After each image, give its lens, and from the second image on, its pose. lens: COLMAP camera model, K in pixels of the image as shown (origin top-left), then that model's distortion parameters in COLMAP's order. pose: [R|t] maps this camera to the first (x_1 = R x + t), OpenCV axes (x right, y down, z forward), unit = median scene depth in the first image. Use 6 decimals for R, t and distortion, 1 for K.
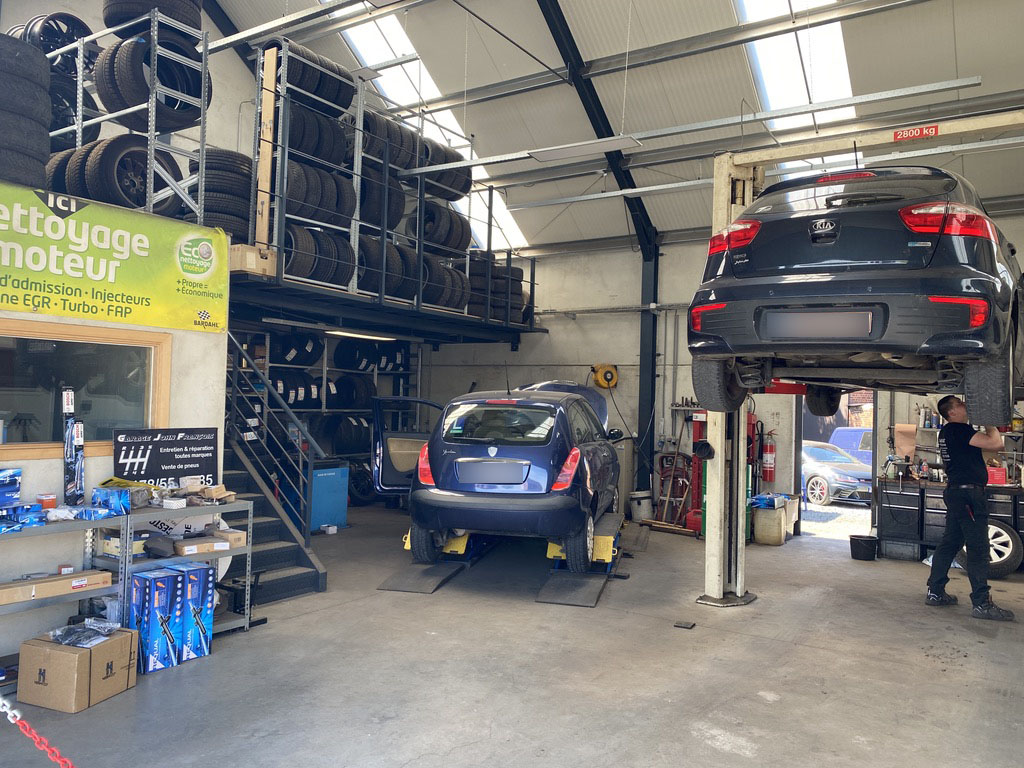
lens RADIAL K [[773.4, 0, 525.4], [0, 773.4, 383.8], [0, 0, 1]] dist [0.047124, -0.074300]
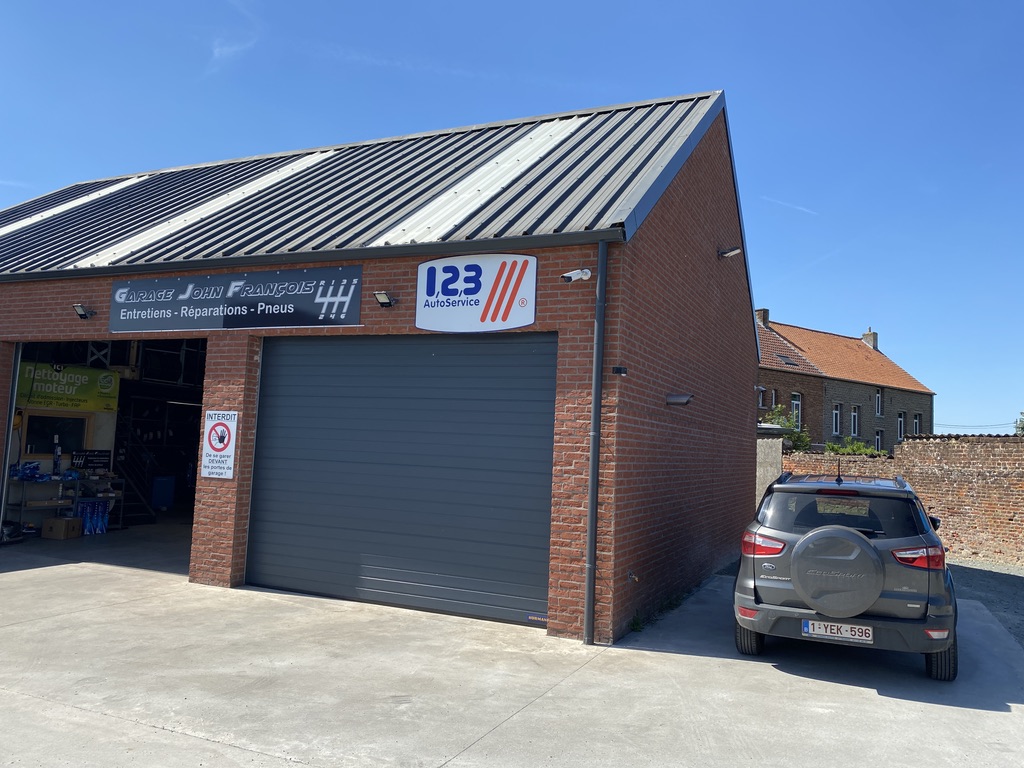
lens RADIAL K [[773.4, 0, 525.4], [0, 773.4, 383.8], [0, 0, 1]] dist [0.047124, -0.074300]
pose [[0.987850, 0.029926, 0.152500, 0.546385], [-0.021400, 0.998131, -0.057246, -0.043124], [-0.153928, 0.053287, 0.986644, -1.734239]]
